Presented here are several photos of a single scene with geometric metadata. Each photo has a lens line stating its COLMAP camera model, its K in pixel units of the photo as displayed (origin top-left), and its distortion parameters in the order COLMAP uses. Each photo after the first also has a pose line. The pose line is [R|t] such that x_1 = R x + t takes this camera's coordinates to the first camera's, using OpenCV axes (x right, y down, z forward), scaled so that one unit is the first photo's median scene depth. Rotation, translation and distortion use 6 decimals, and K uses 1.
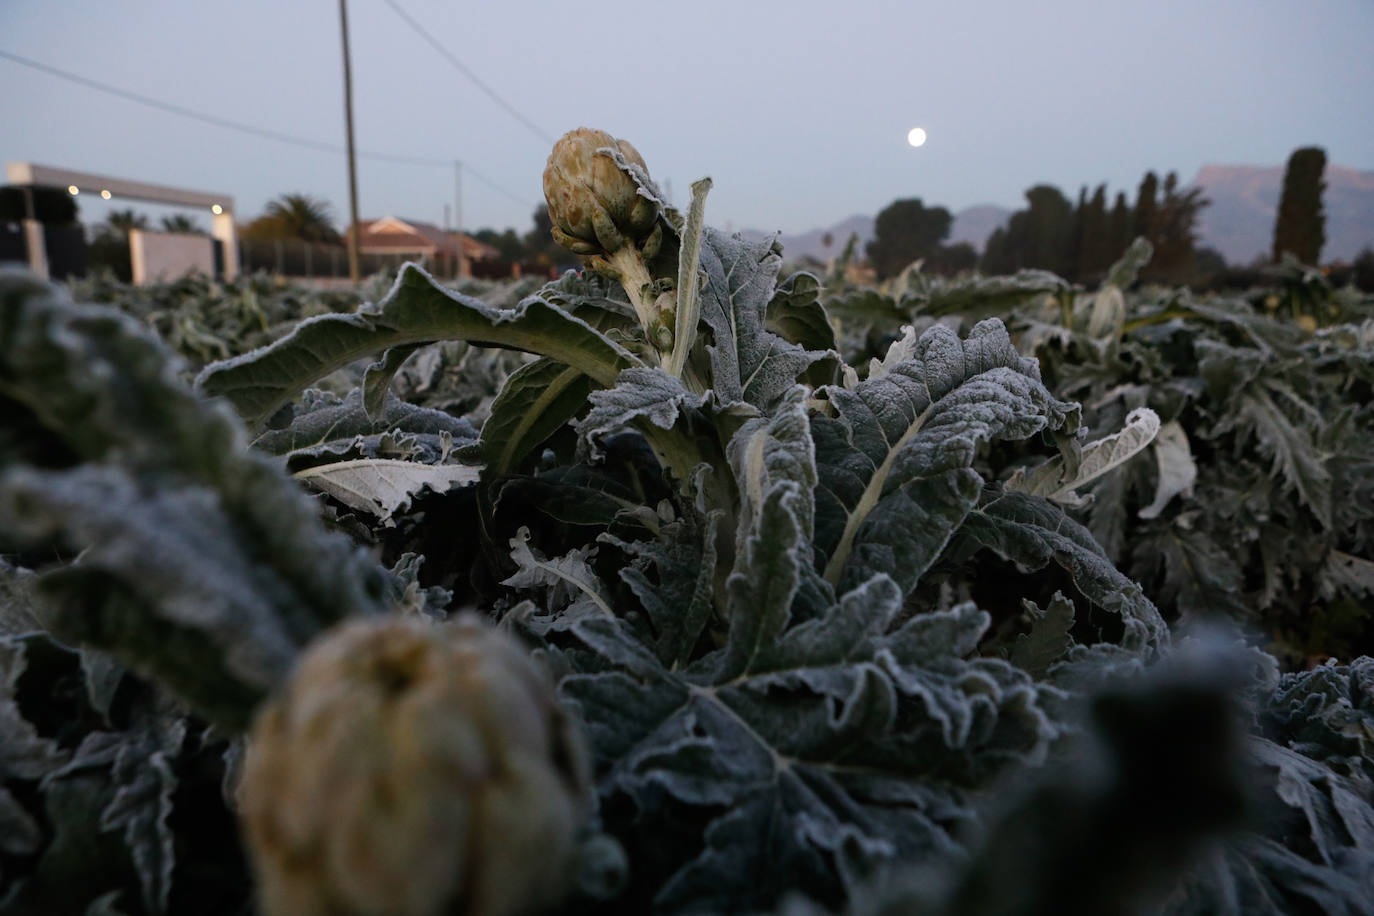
lens RADIAL K [[966.8, 0, 689.4], [0, 966.8, 472.1], [0, 0, 1]] dist [-0.101554, 0.083312]
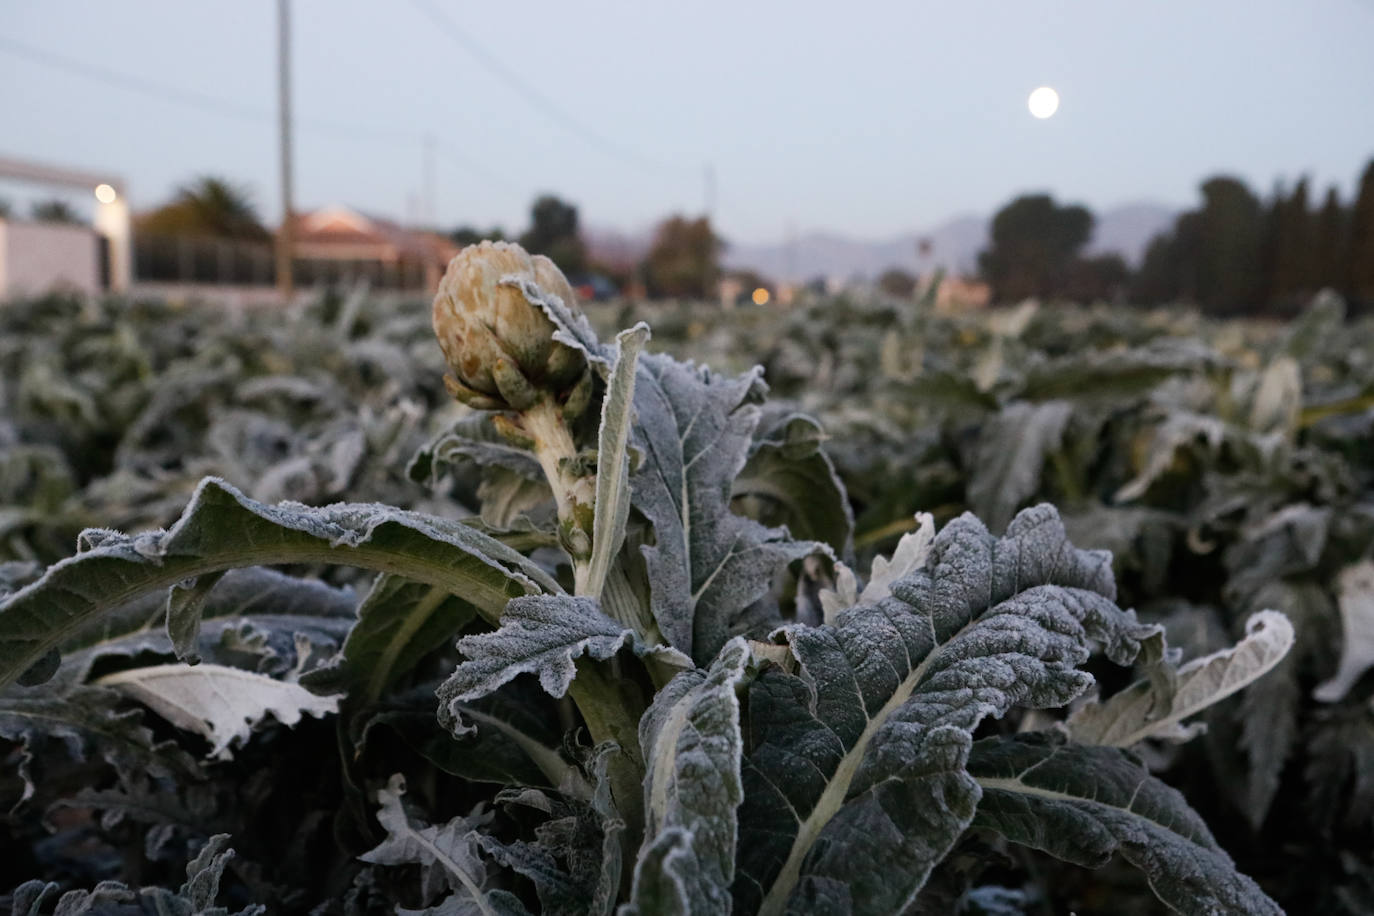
lens RADIAL K [[1316.3, 0, 669.2], [0, 1316.3, 494.8], [0, 0, 1]] dist [-0.061750, 0.112373]
pose [[0.999280, 0.017225, -0.033810, 0.071870], [-0.019499, 0.997487, -0.068115, -0.101476], [0.032552, 0.068726, 0.997104, -0.006770]]
